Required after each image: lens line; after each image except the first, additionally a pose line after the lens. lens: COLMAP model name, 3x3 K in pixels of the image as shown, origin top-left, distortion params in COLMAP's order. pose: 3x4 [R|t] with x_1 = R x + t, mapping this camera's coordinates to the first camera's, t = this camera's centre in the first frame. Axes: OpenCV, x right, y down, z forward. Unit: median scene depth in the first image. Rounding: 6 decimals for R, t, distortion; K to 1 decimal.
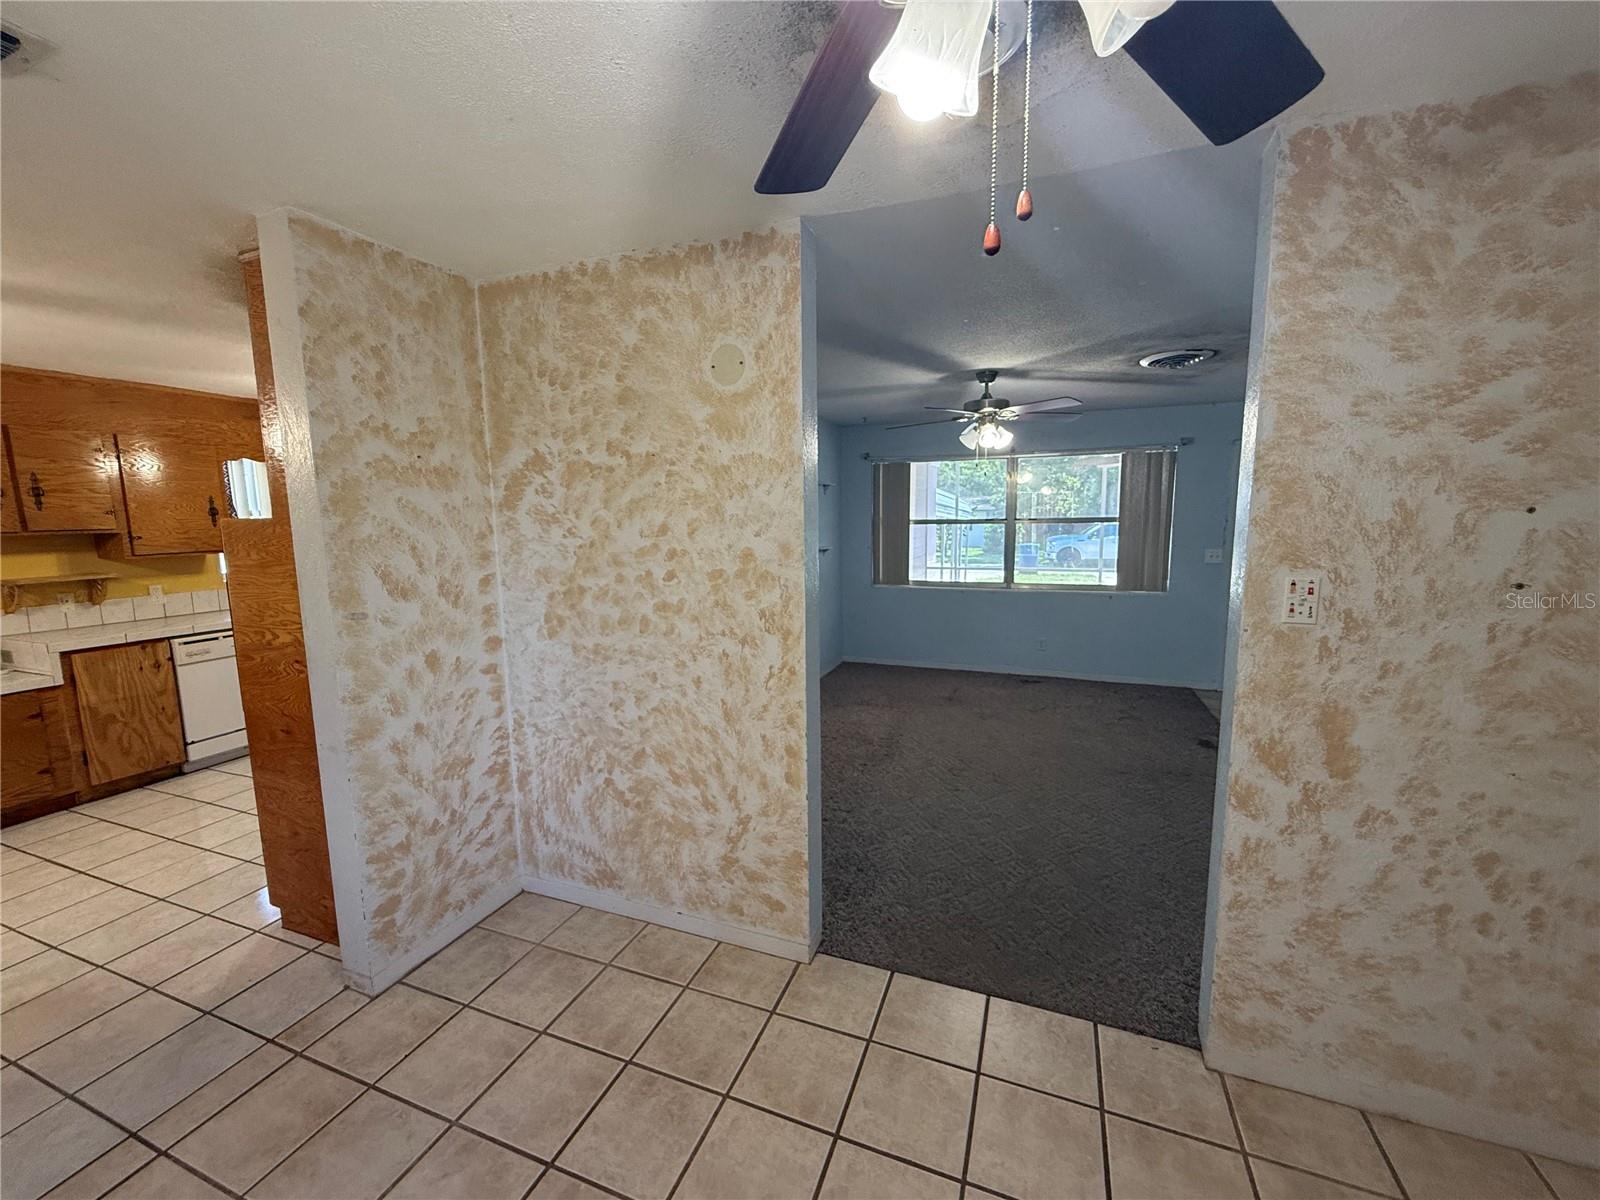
lens RADIAL K [[638.3, 0, 798.2], [0, 638.3, 598.7], [0, 0, 1]] dist [0.000327, -0.000222]
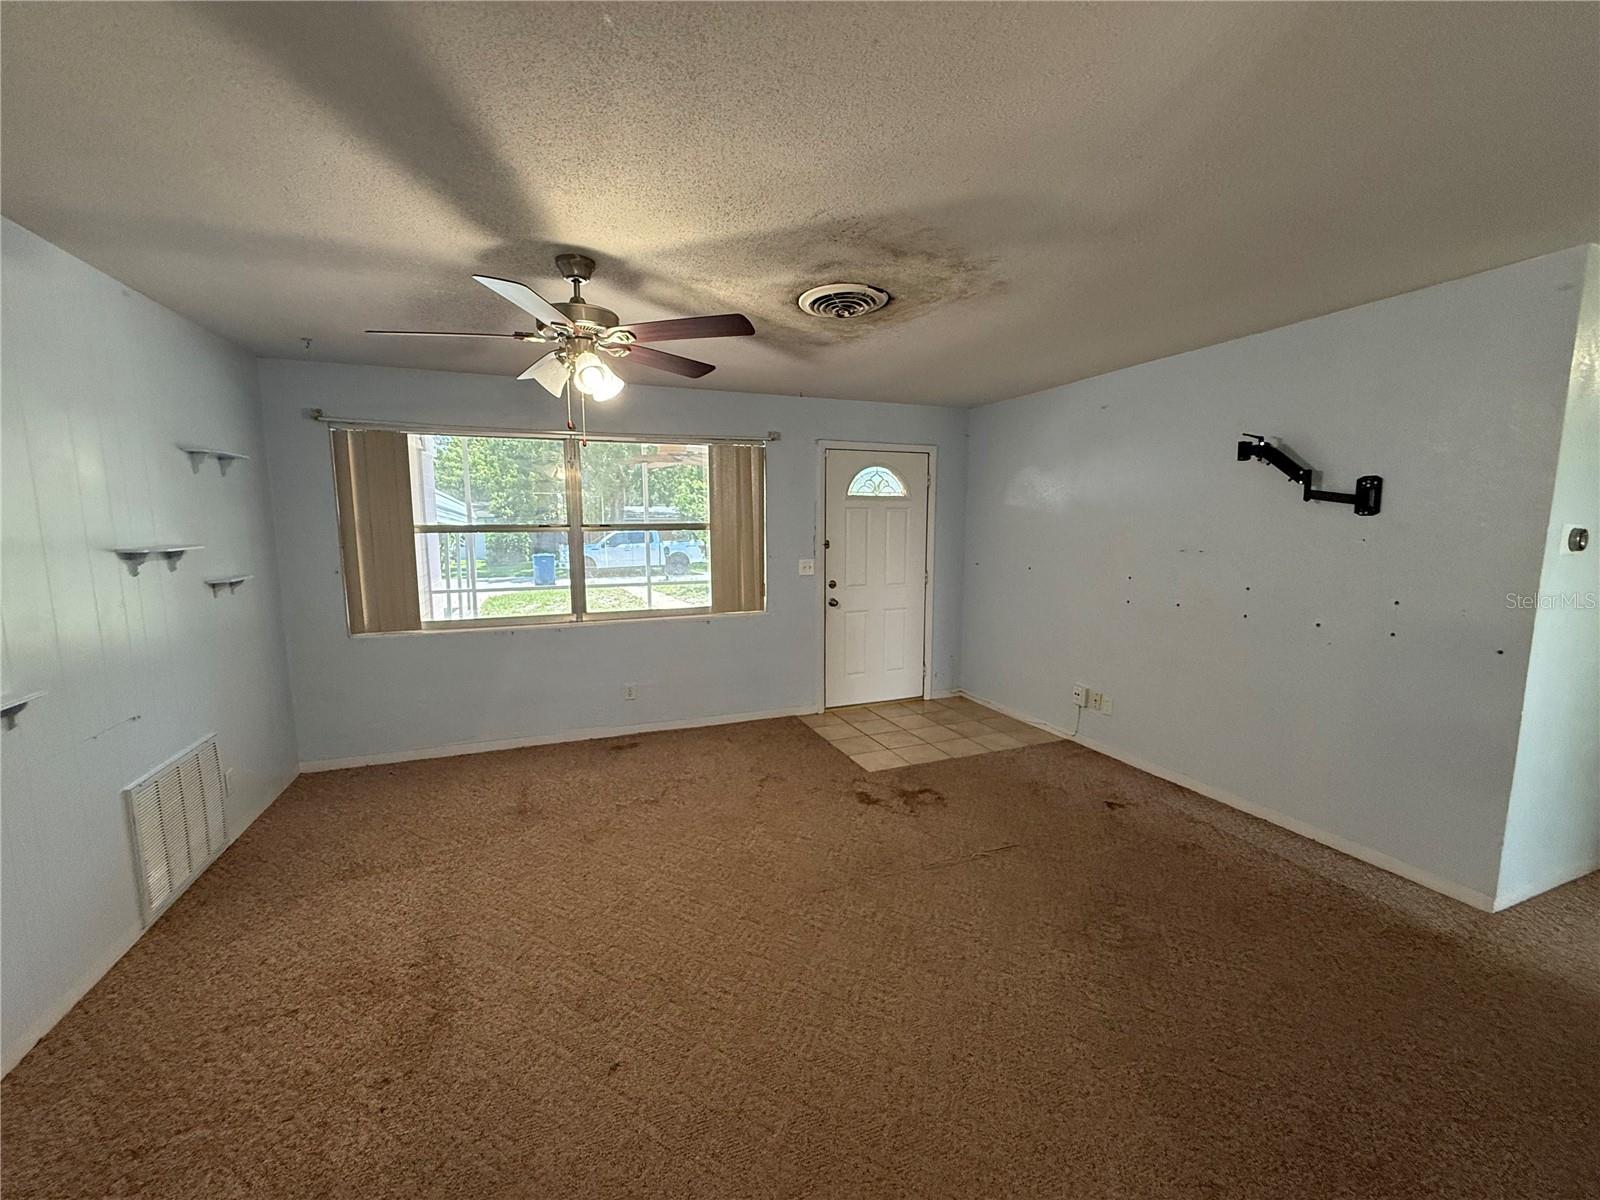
lens RADIAL K [[638.3, 0, 798.2], [0, 638.3, 598.7], [0, 0, 1]] dist [0.000327, -0.000222]
pose [[0.734360, -0.072304, 0.674898, 0.028353], [0.081398, 0.996516, 0.018190, -0.037412], [-0.673862, 0.041578, 0.737687, 0.324751]]
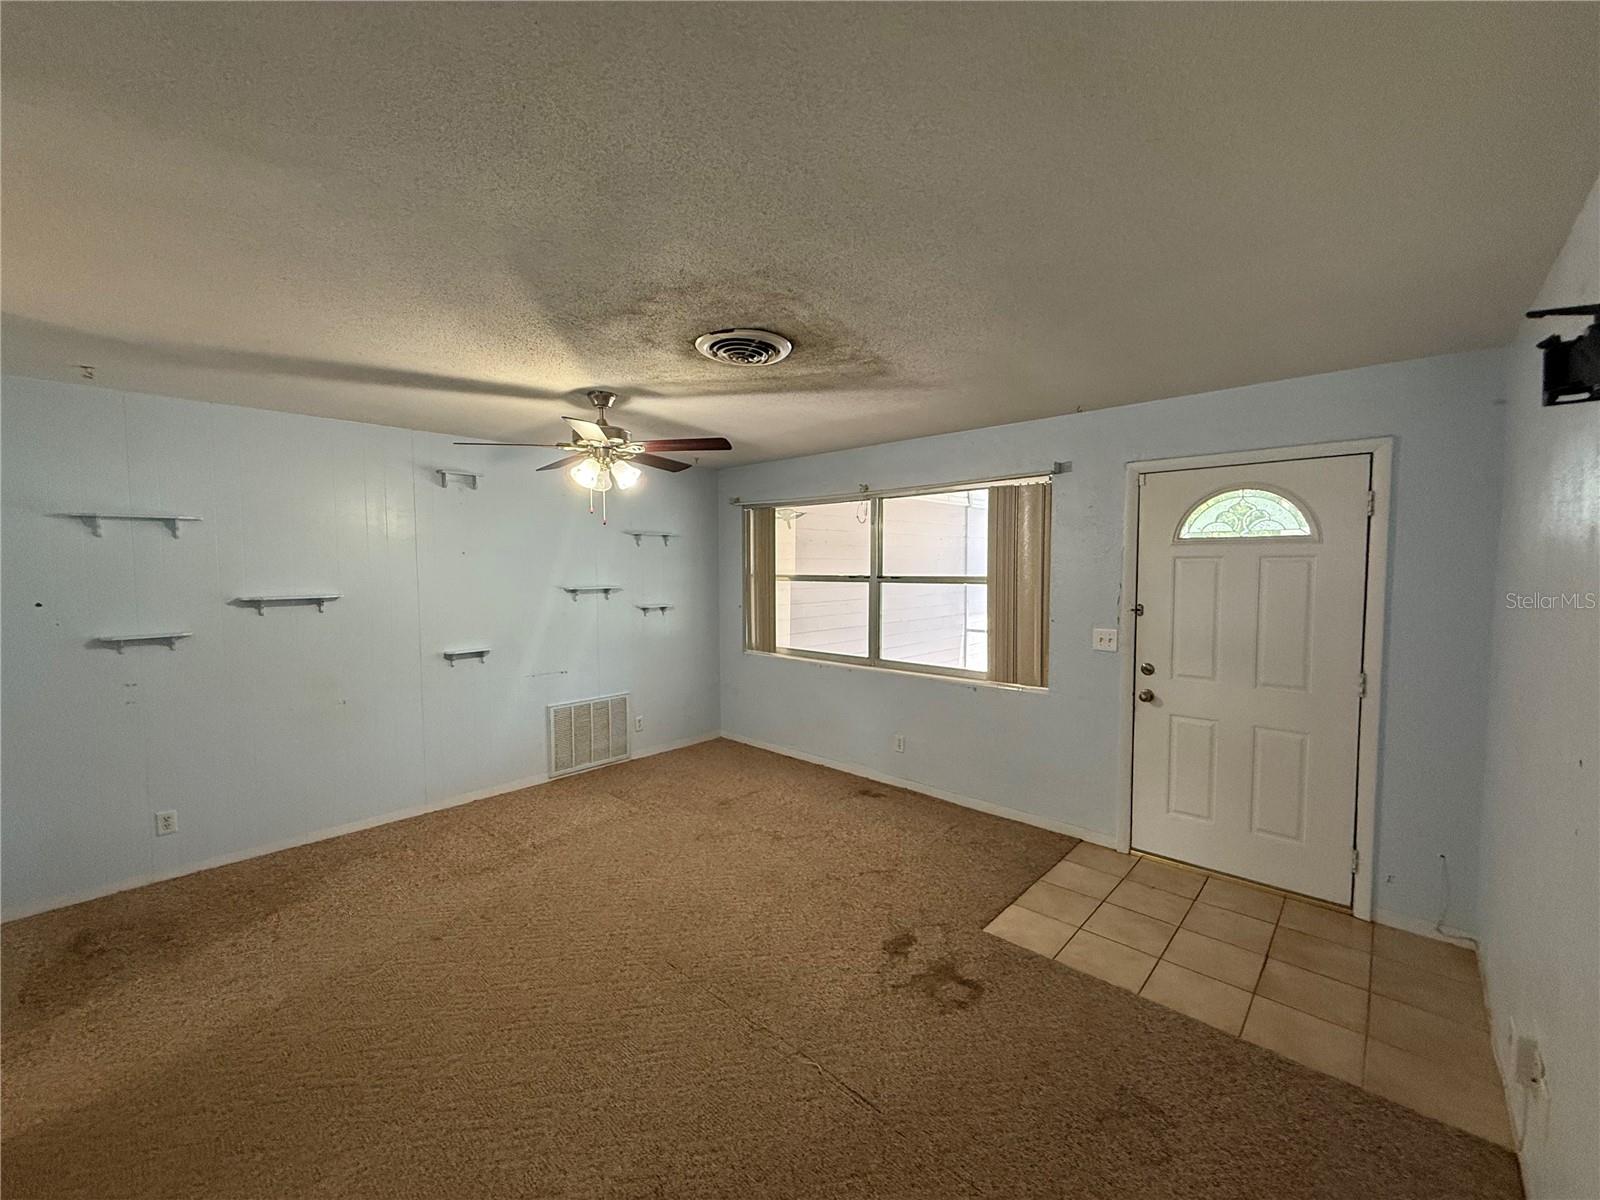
lens RADIAL K [[638.3, 0, 798.2], [0, 638.3, 598.7], [0, 0, 1]] dist [0.000327, -0.000222]
pose [[0.930571, 0.029426, -0.364927, 0.562943], [-0.055676, 0.996546, -0.061619, -0.047894], [0.361854, 0.077659, 0.928995, 0.263019]]
